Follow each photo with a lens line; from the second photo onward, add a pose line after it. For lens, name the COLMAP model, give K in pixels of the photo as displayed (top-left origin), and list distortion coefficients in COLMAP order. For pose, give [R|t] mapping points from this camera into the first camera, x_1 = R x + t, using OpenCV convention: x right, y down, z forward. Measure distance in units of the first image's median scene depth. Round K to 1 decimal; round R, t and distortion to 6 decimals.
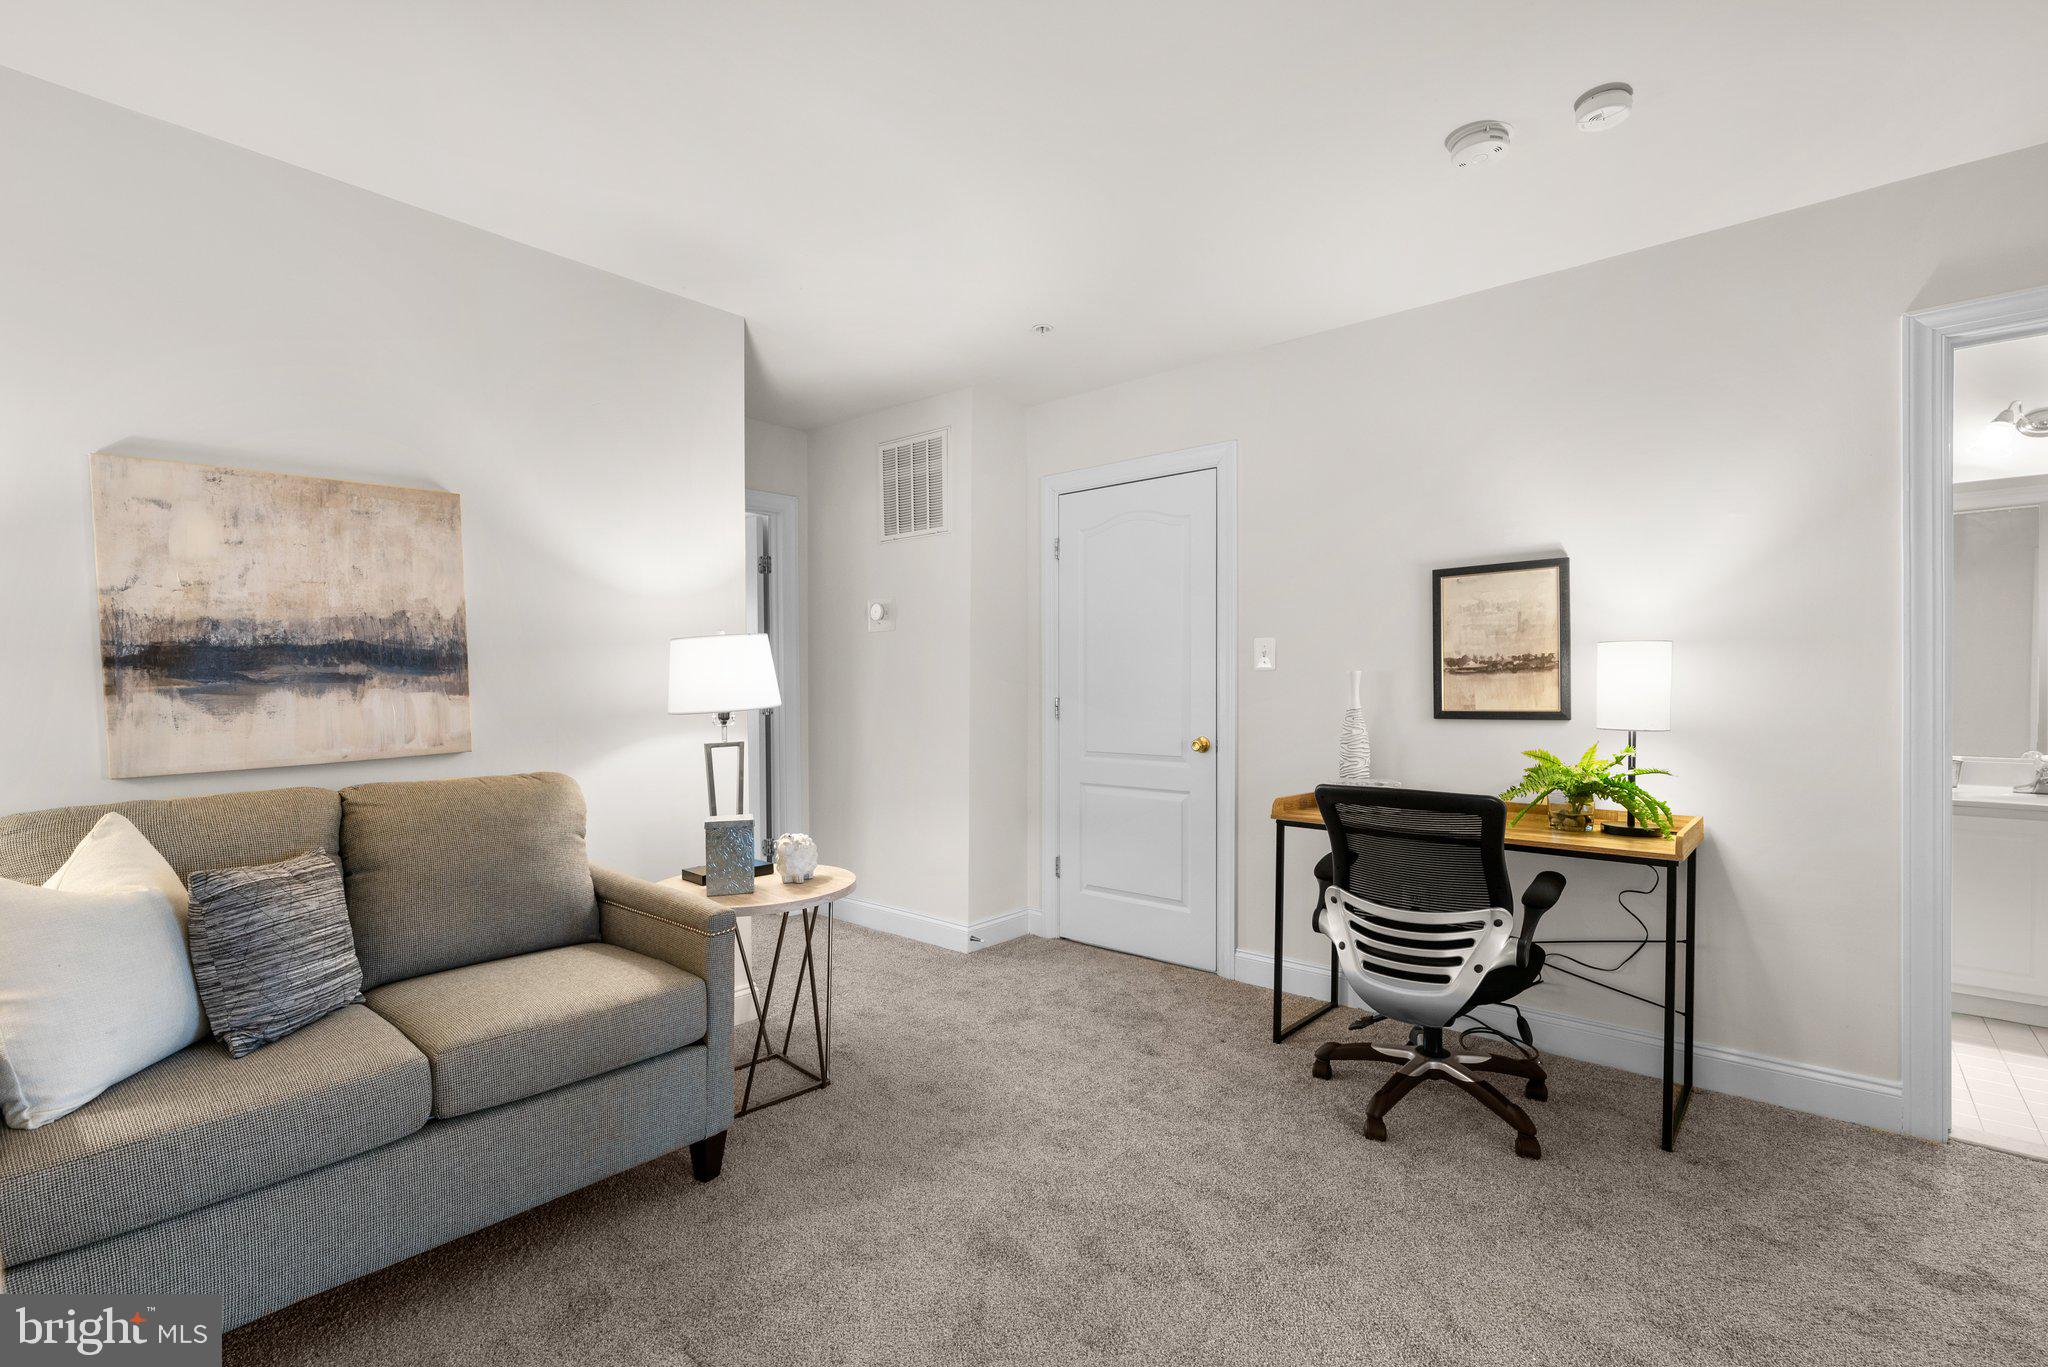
lens RADIAL K [[919.2, 0, 1022.9], [0, 919.2, 694.0], [0, 0, 1]] dist [-0.000472, -0.000017]
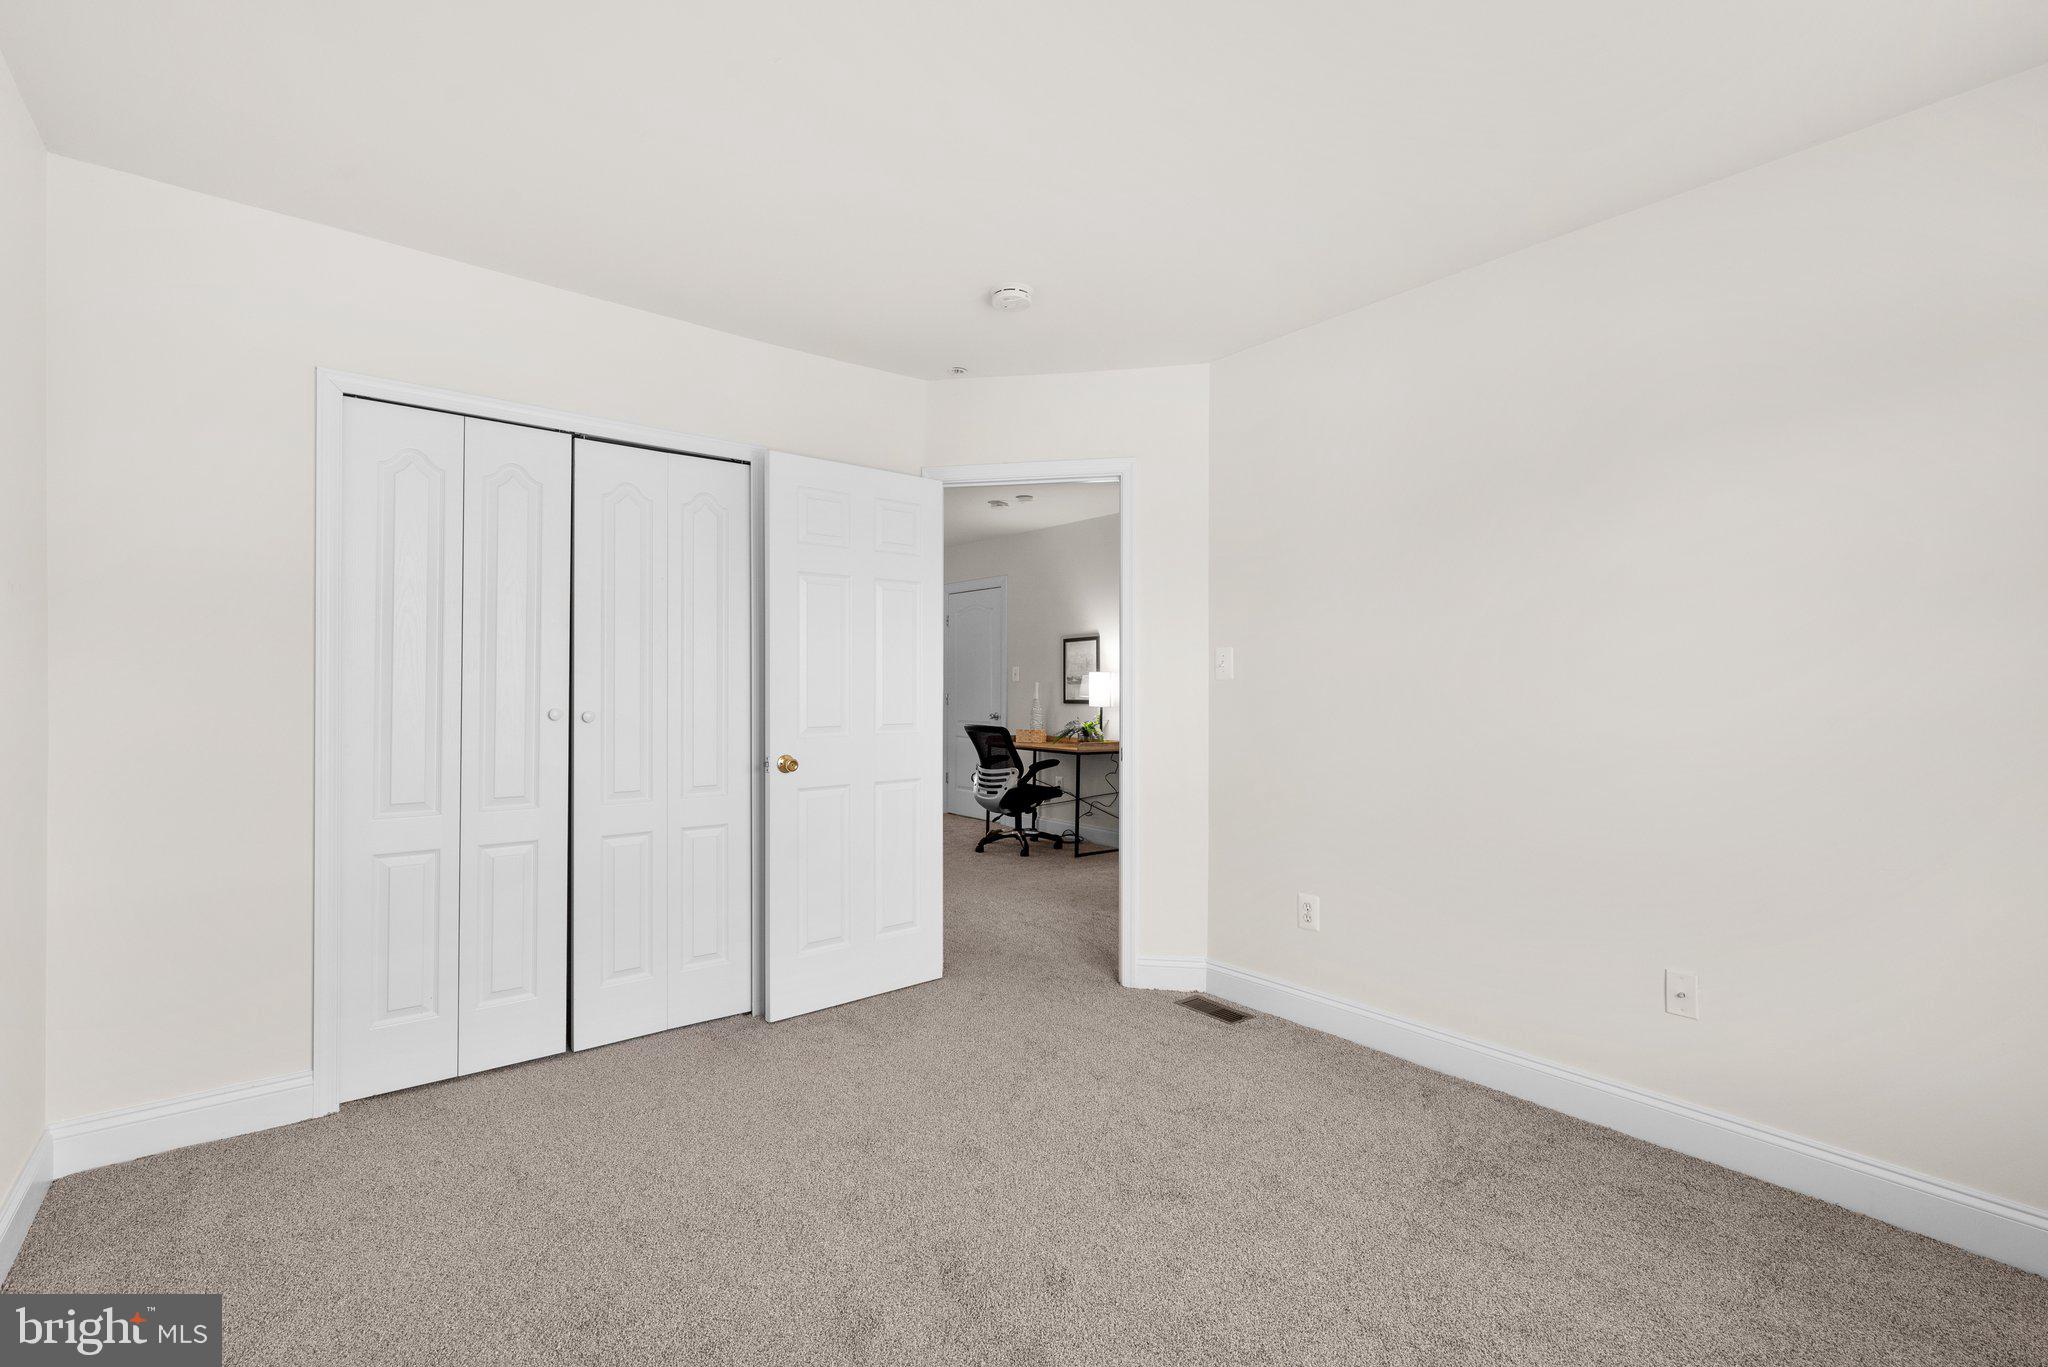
lens RADIAL K [[909.8, 0, 1025.8], [0, 909.8, 680.2], [0, 0, 1]] dist [0.001431, -0.000109]
pose [[0.983073, 0.004968, -0.183144, 1.019403], [-0.008573, 0.999785, -0.018902, 0.016679], [0.183011, 0.020152, 0.982904, -1.666465]]
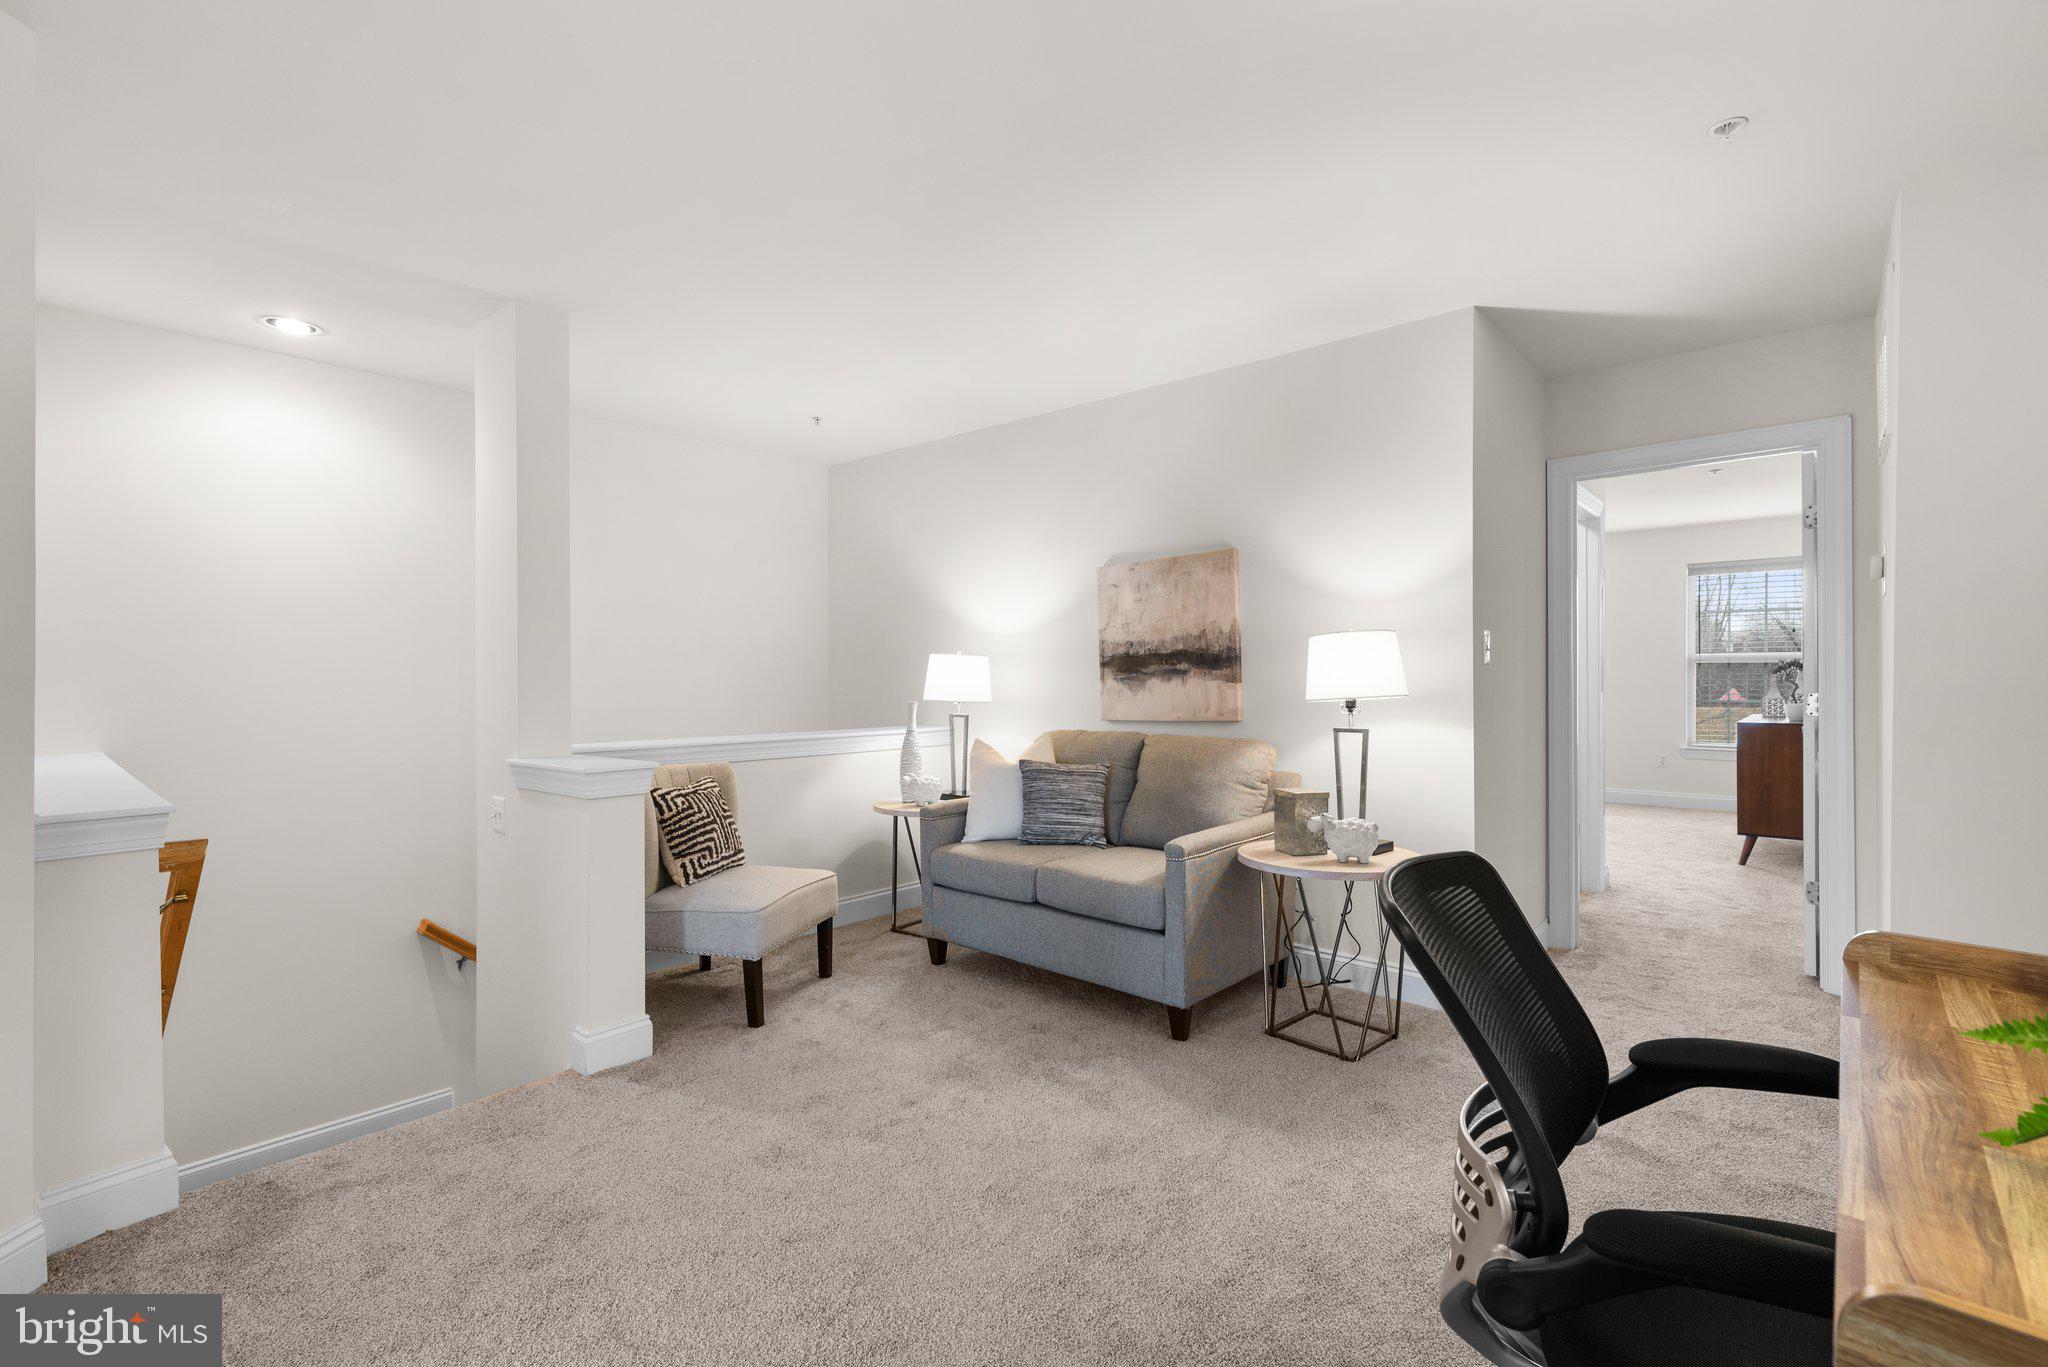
lens RADIAL K [[909.8, 0, 1025.8], [0, 909.8, 680.2], [0, 0, 1]] dist [0.001431, -0.000109]
pose [[-0.010923, 0.010054, -0.999890, 0.937686], [-0.009245, 0.999906, 0.010155, -0.016291], [0.999898, 0.009355, -0.010829, 0.728300]]
